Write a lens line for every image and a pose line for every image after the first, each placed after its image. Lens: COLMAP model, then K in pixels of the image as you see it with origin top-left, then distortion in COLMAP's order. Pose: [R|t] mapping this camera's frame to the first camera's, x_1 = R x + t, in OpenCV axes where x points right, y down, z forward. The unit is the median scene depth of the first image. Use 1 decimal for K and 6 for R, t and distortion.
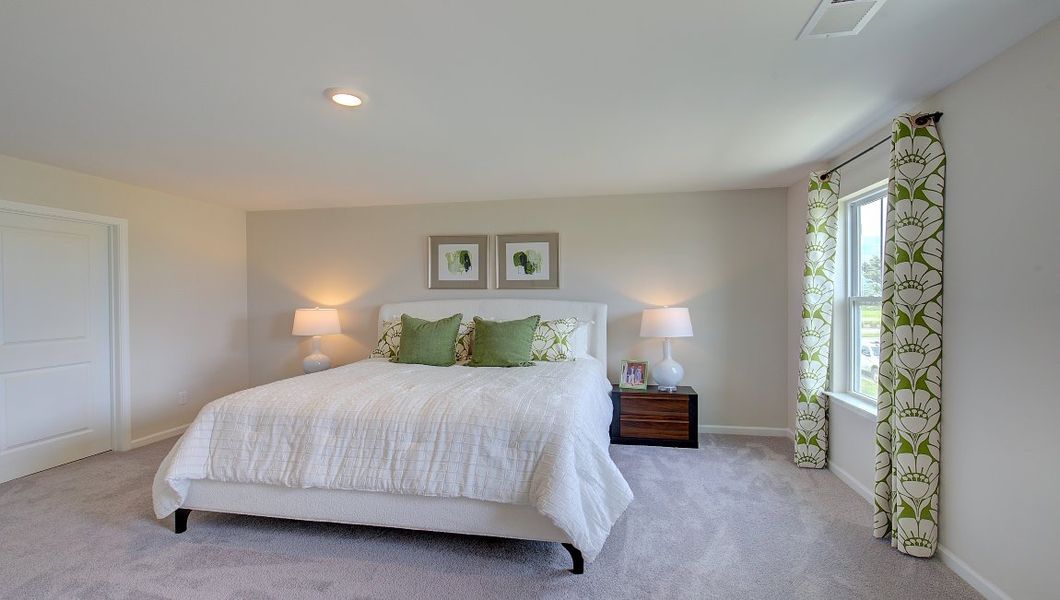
lens RADIAL K [[462.9, 0, 537.0], [0, 462.9, 300.0], [0, 0, 1]] dist [0.002102, 0.000265]
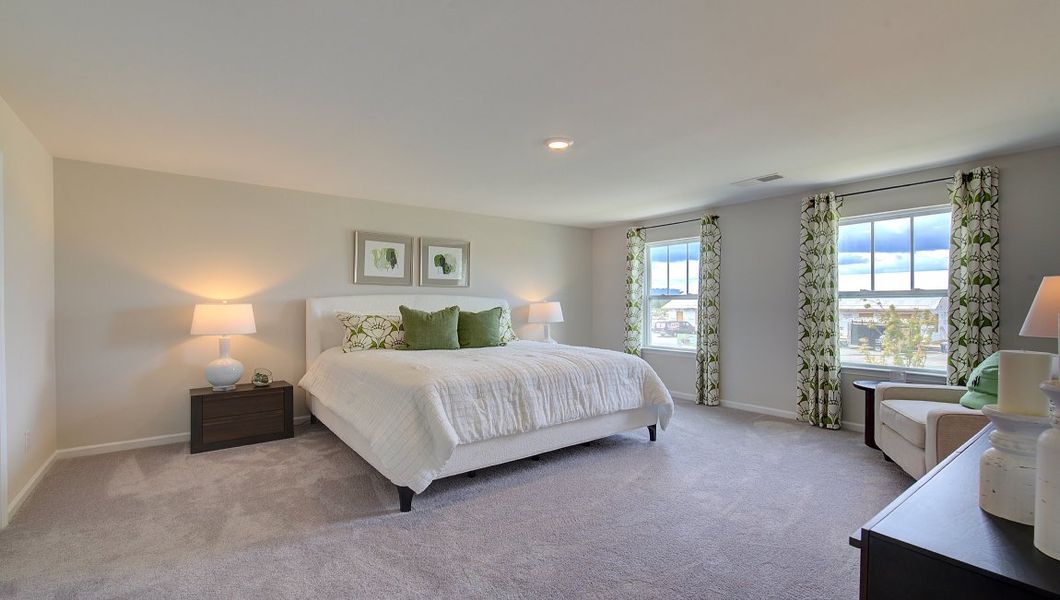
lens RADIAL K [[462.9, 0, 512.0], [0, 462.9, 307.0], [0, 0, 1]] dist [0.002102, 0.000265]
pose [[0.686969, -0.002168, 0.726683, -0.915022], [0.001254, 0.999998, 0.001797, 0.031265], [-0.726686, -0.000323, 0.686970, 0.083348]]
